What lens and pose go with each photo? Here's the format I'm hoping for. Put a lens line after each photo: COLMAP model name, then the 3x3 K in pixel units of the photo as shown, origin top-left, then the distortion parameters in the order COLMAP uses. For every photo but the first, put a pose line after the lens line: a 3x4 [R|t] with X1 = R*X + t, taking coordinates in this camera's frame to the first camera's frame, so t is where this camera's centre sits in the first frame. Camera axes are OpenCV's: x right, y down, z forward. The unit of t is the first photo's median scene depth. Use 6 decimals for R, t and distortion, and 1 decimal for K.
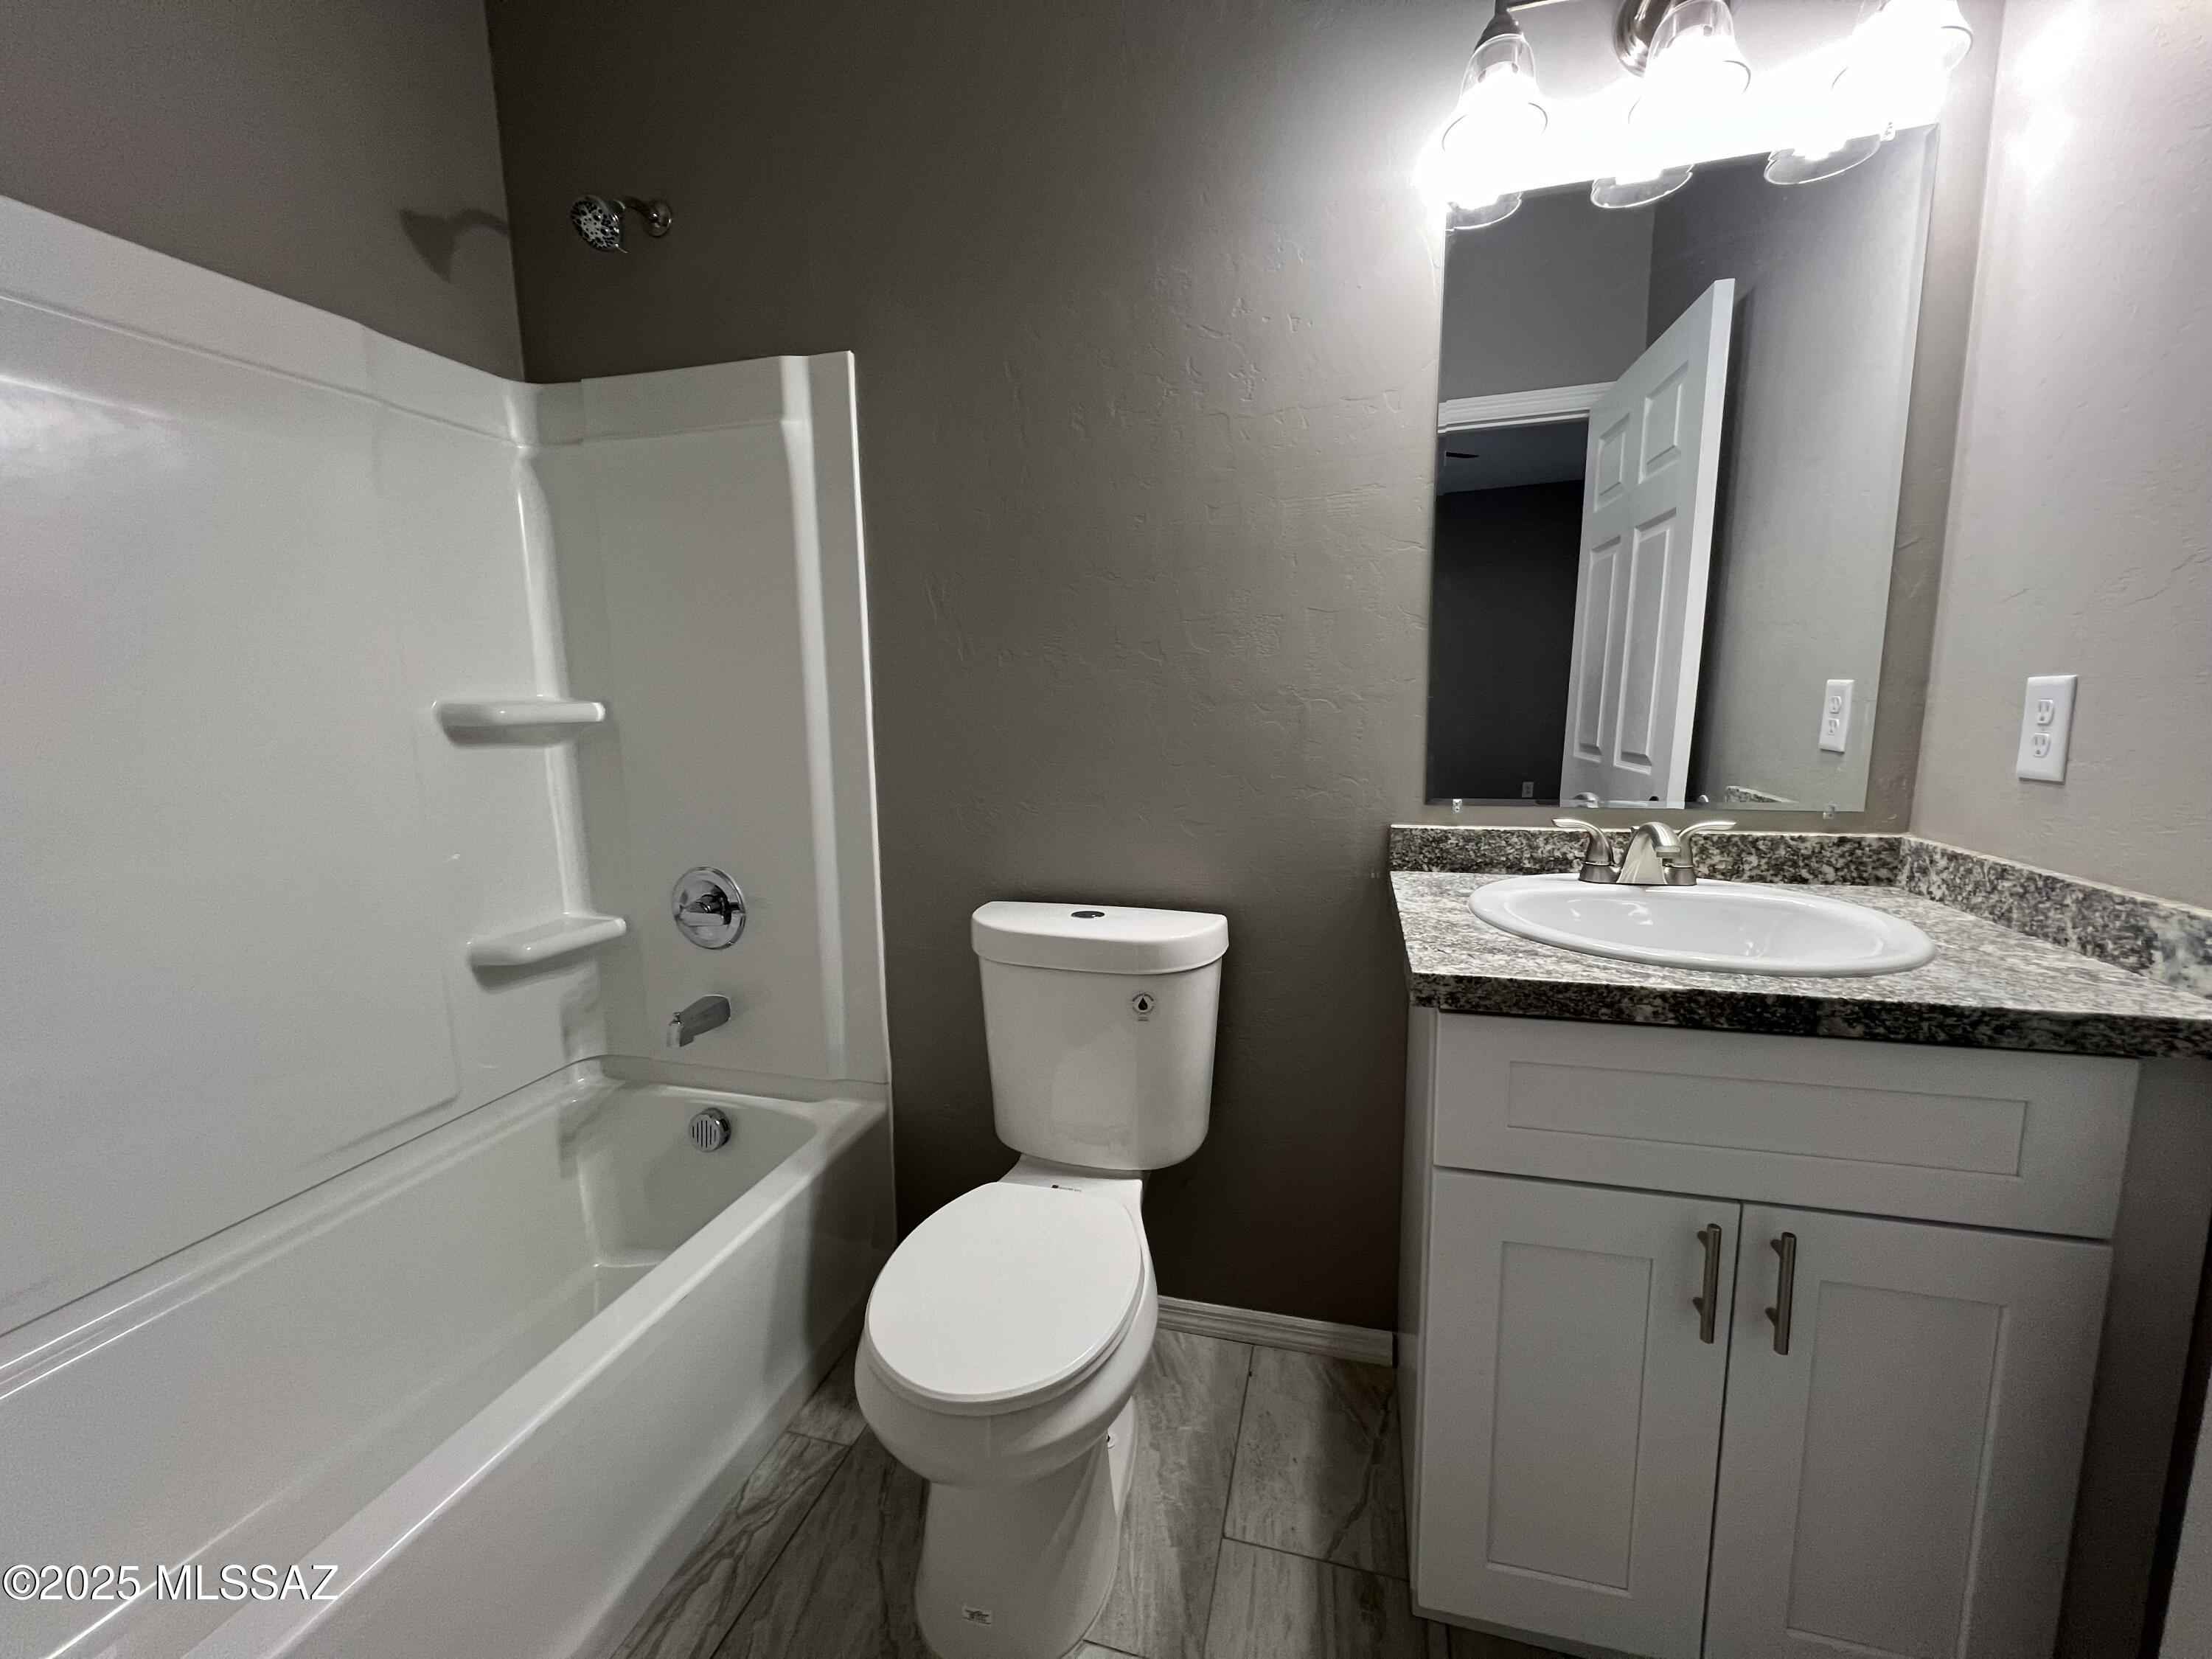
lens RADIAL K [[886.5, 0, 1104.3], [0, 886.5, 827.5], [0, 0, 1]] dist [0.001683, 0.000760]
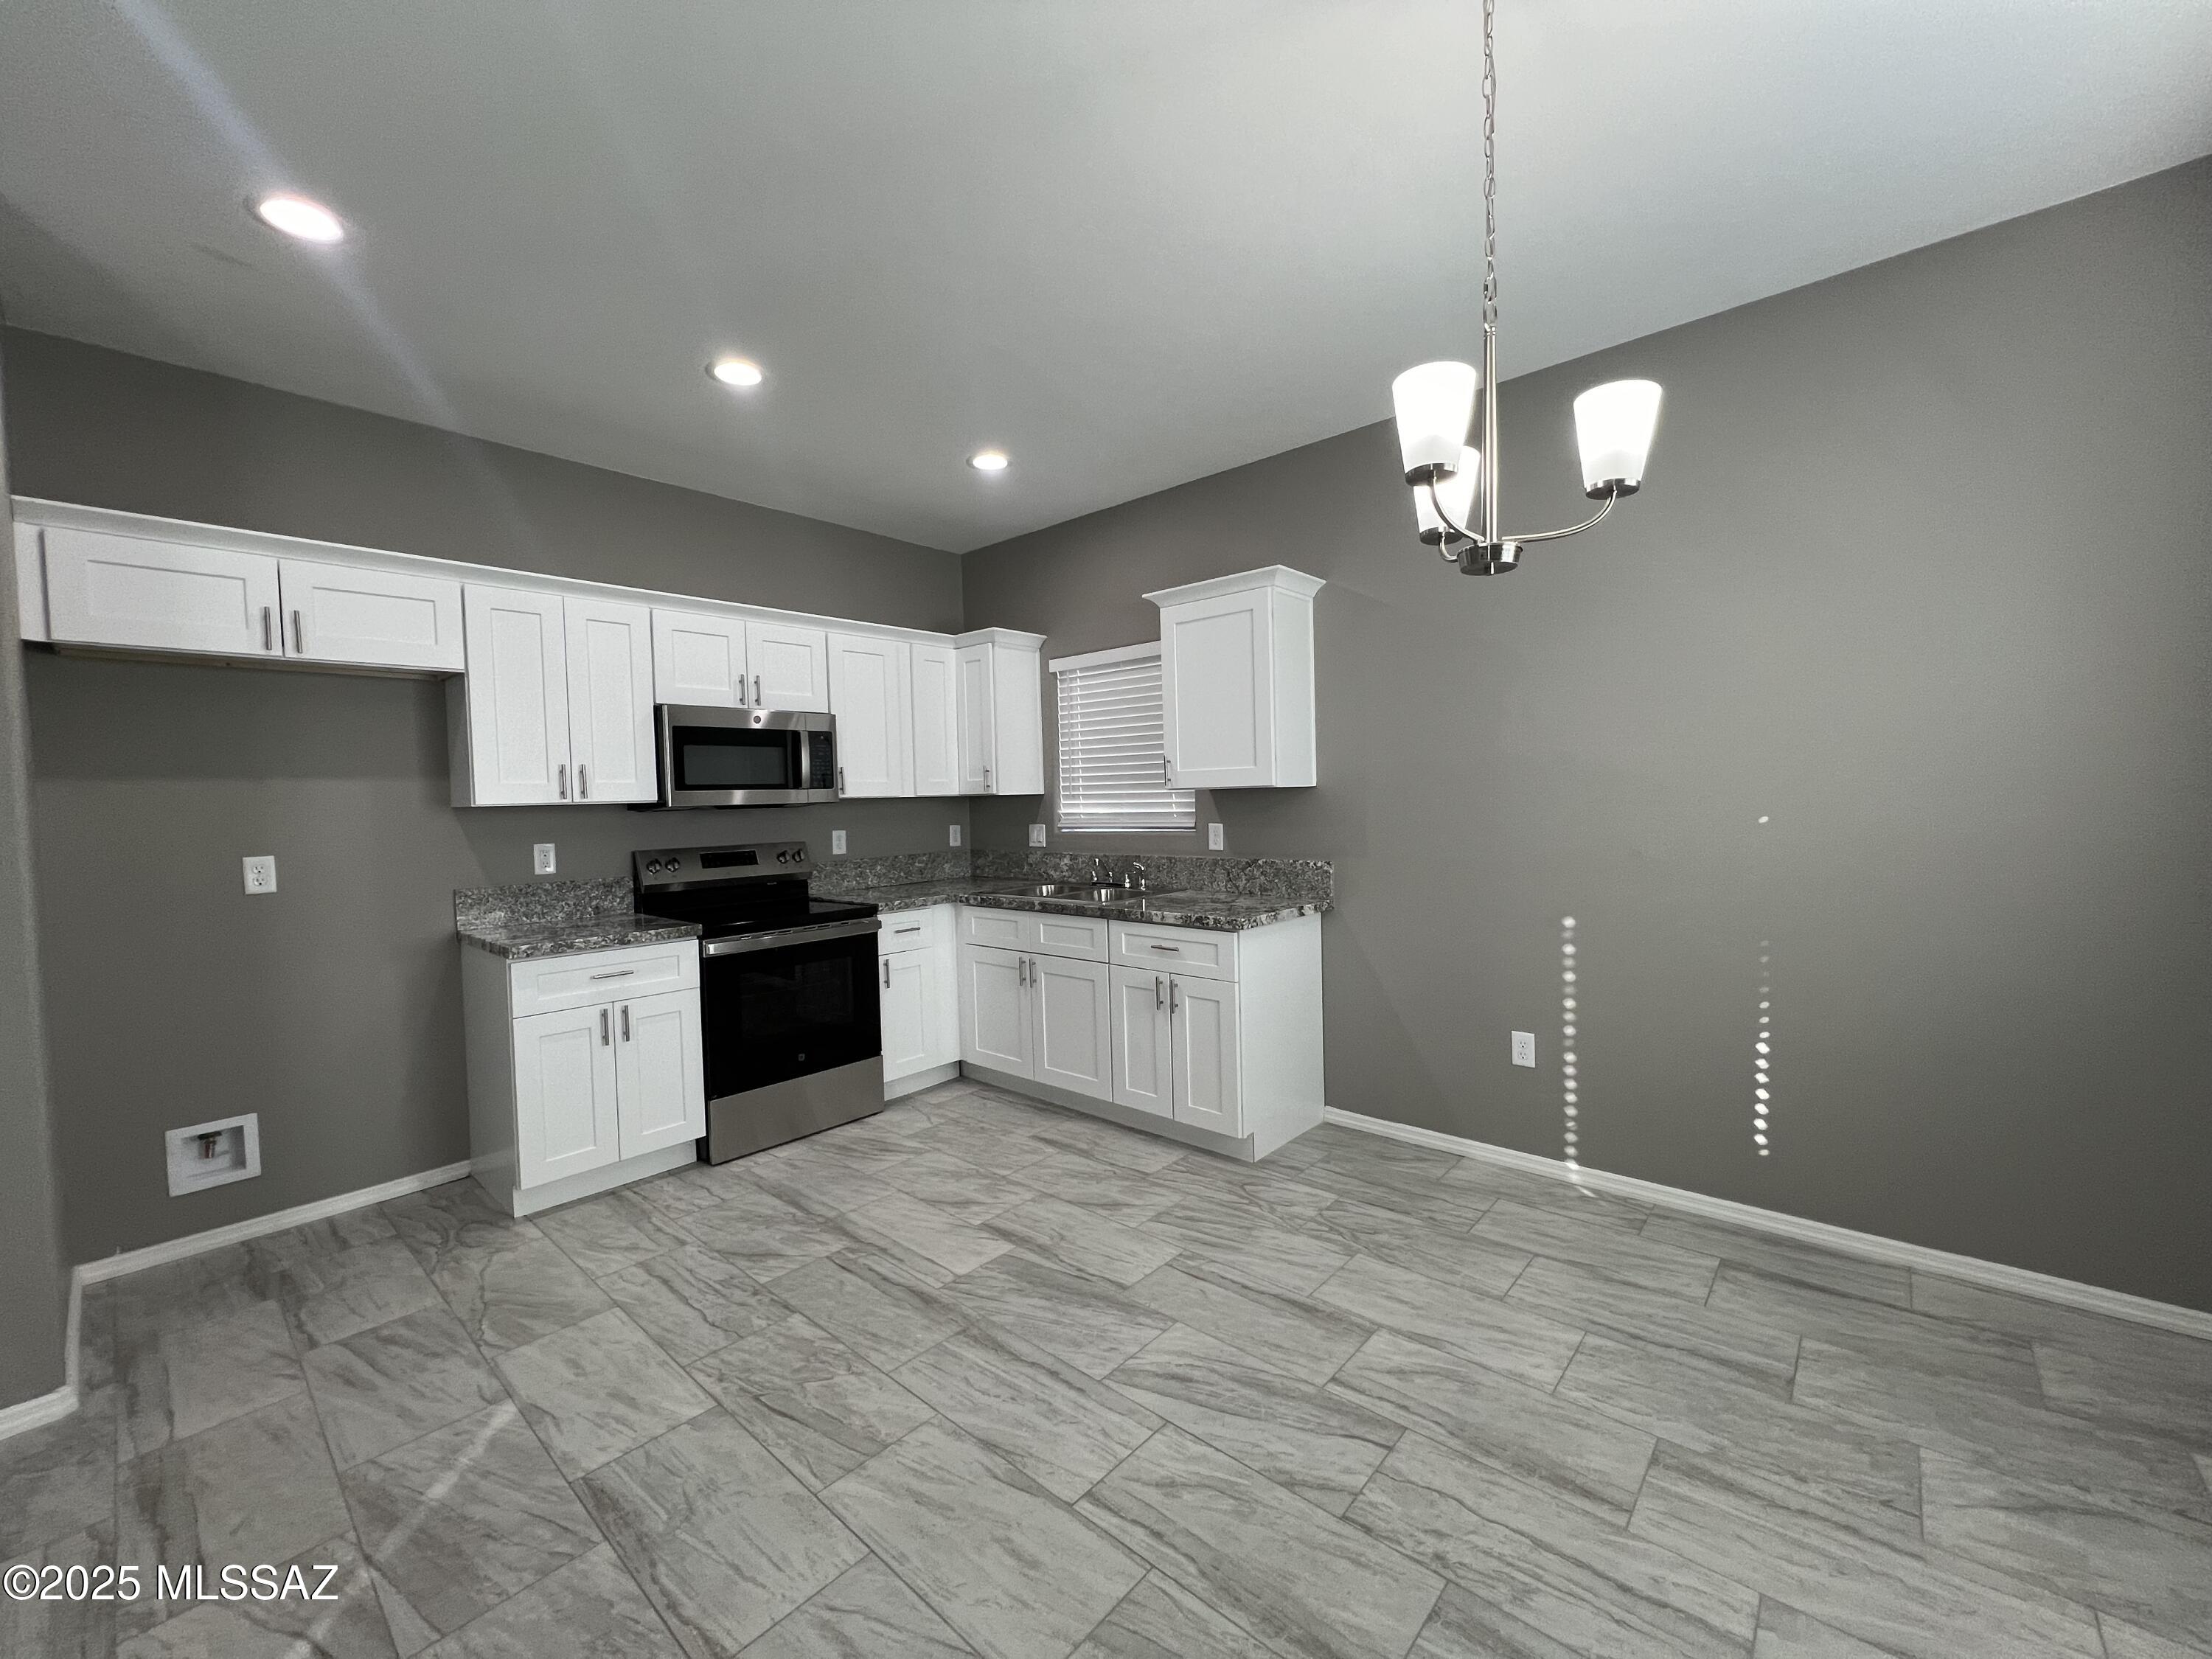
lens RADIAL K [[886.5, 0, 1104.3], [0, 886.5, 827.5], [0, 0, 1]] dist [0.001683, 0.000760]
pose [[0.437812, -0.022633, 0.898782, -0.915544], [0.139944, 0.989214, -0.043258, 0.120068], [-0.888108, 0.144718, 0.436257, -1.381506]]
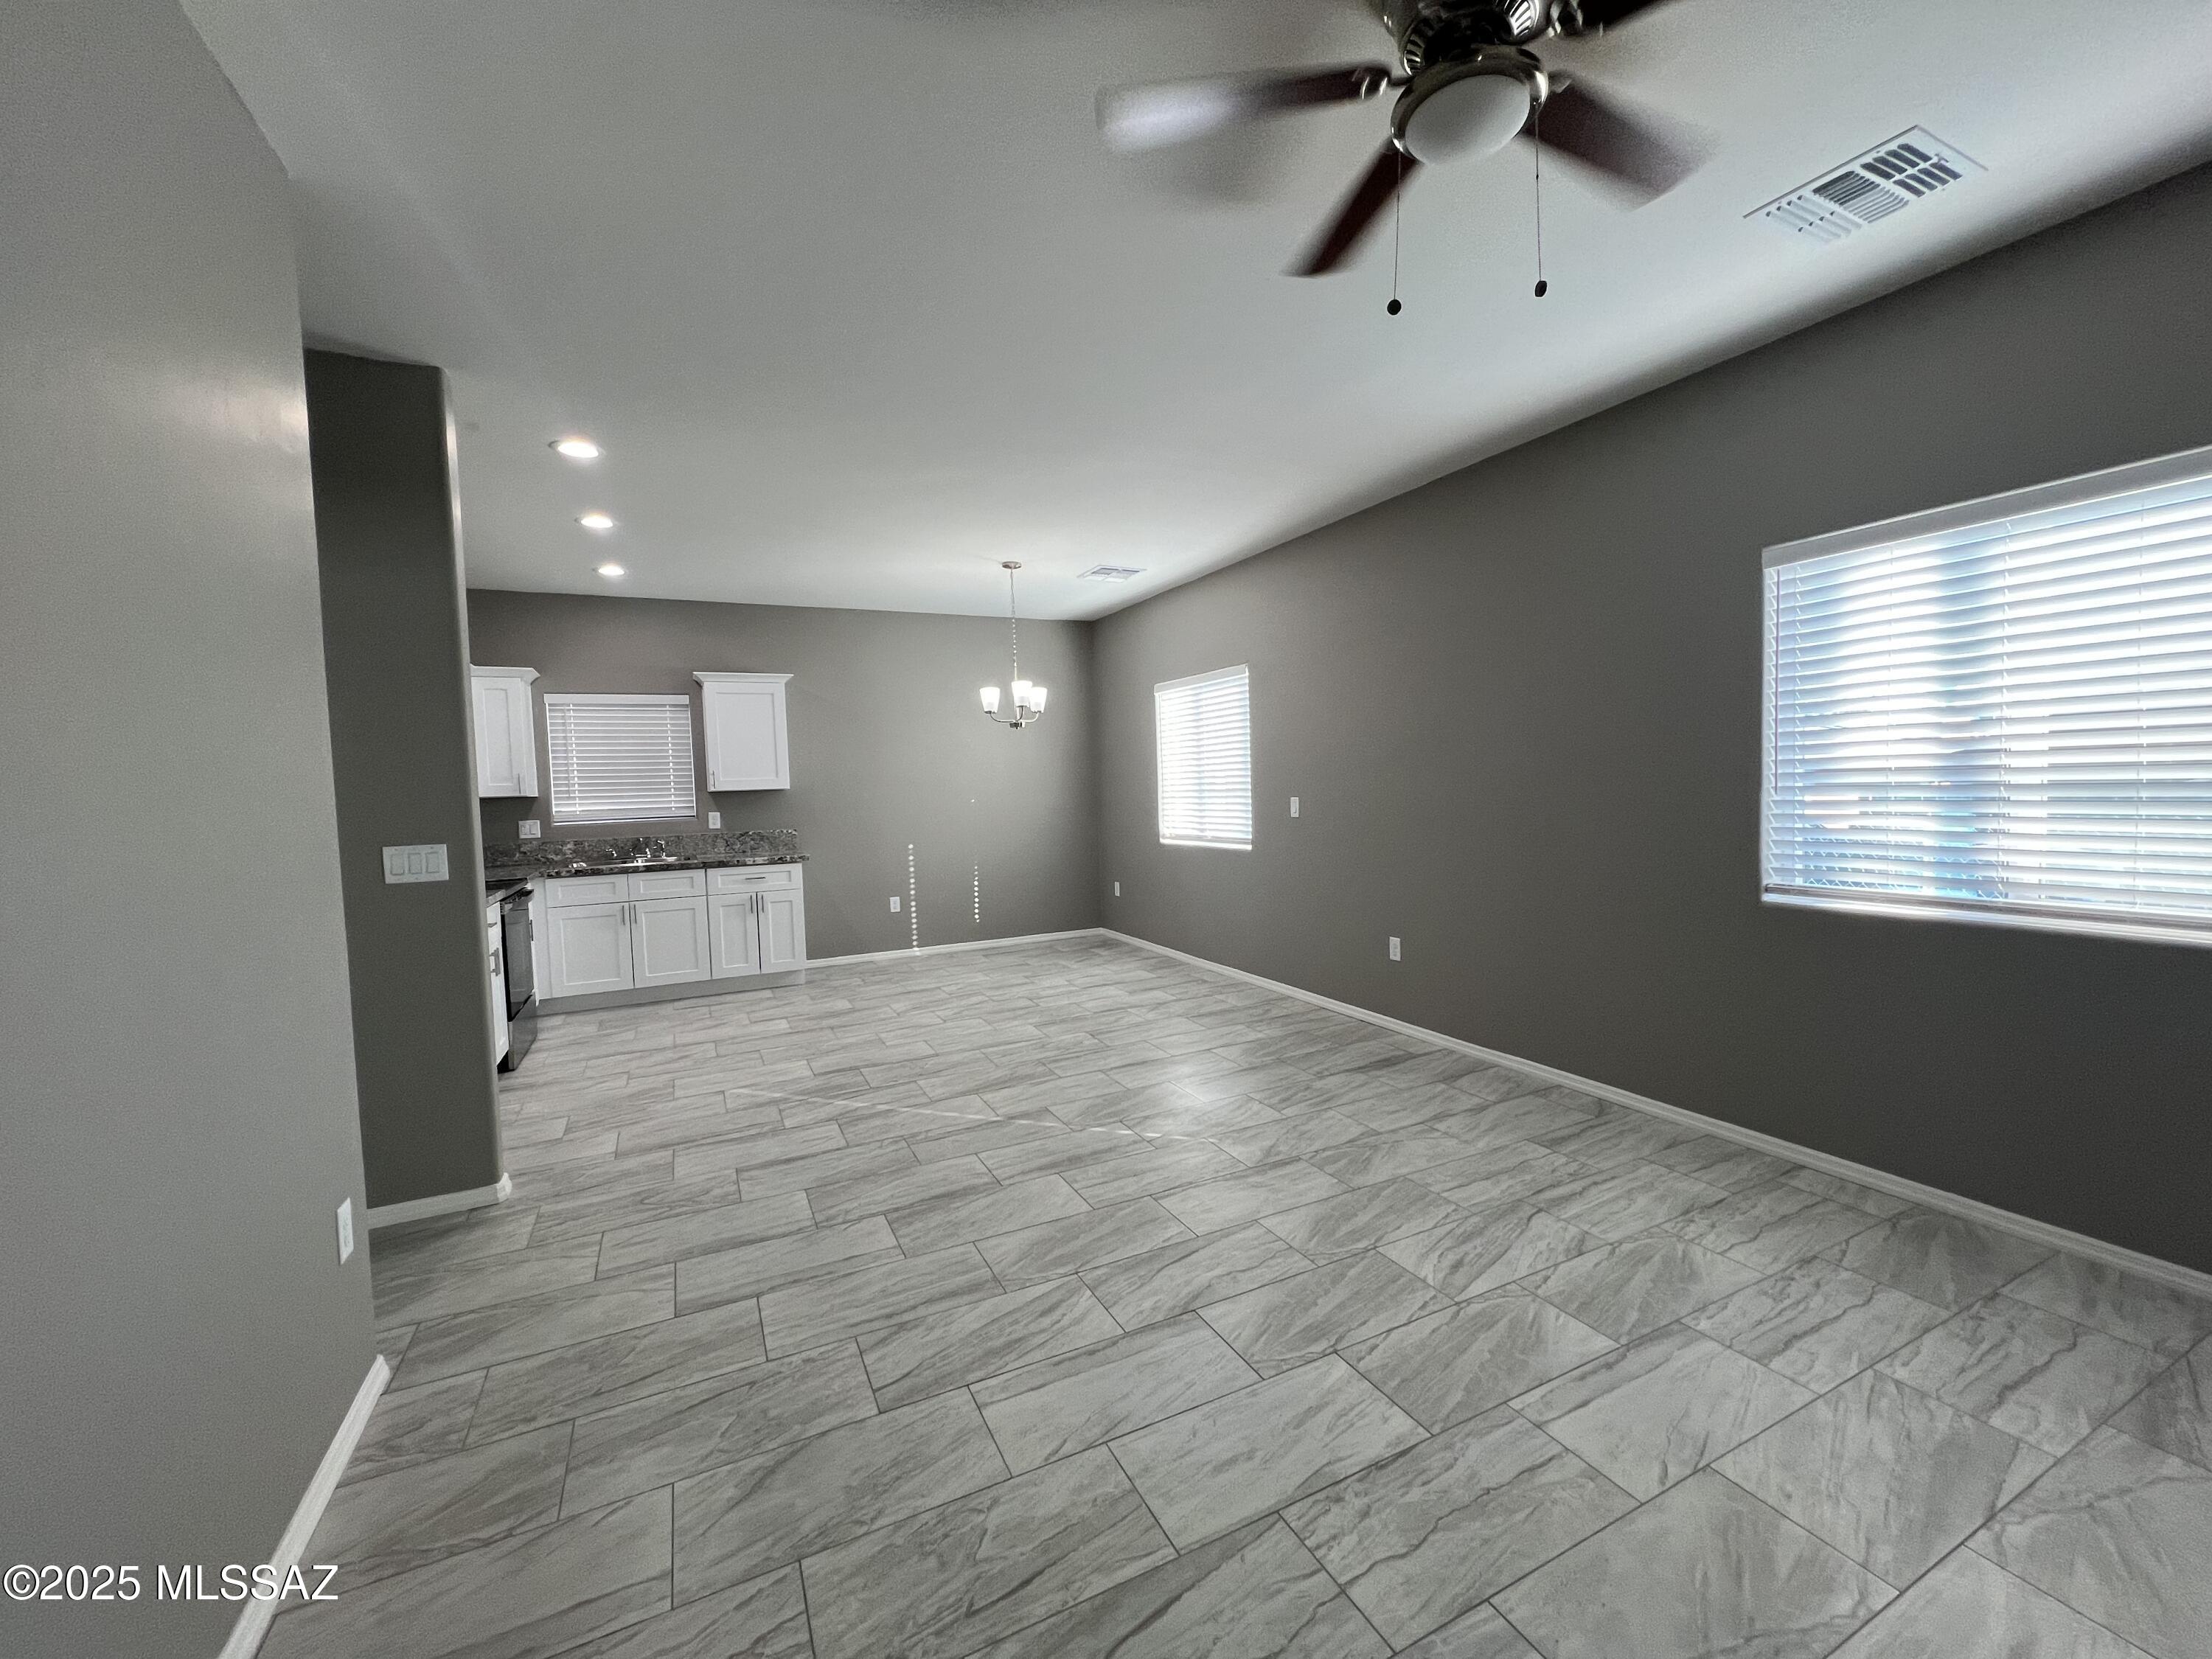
lens RADIAL K [[886.5, 0, 1104.3], [0, 886.5, 827.5], [0, 0, 1]] dist [0.001683, 0.000760]
pose [[-0.665122, 0.000390, 0.746735, -2.972911], [0.145202, 0.980980, 0.128820, -0.178547], [-0.732482, 0.194108, -0.652528, 1.000210]]
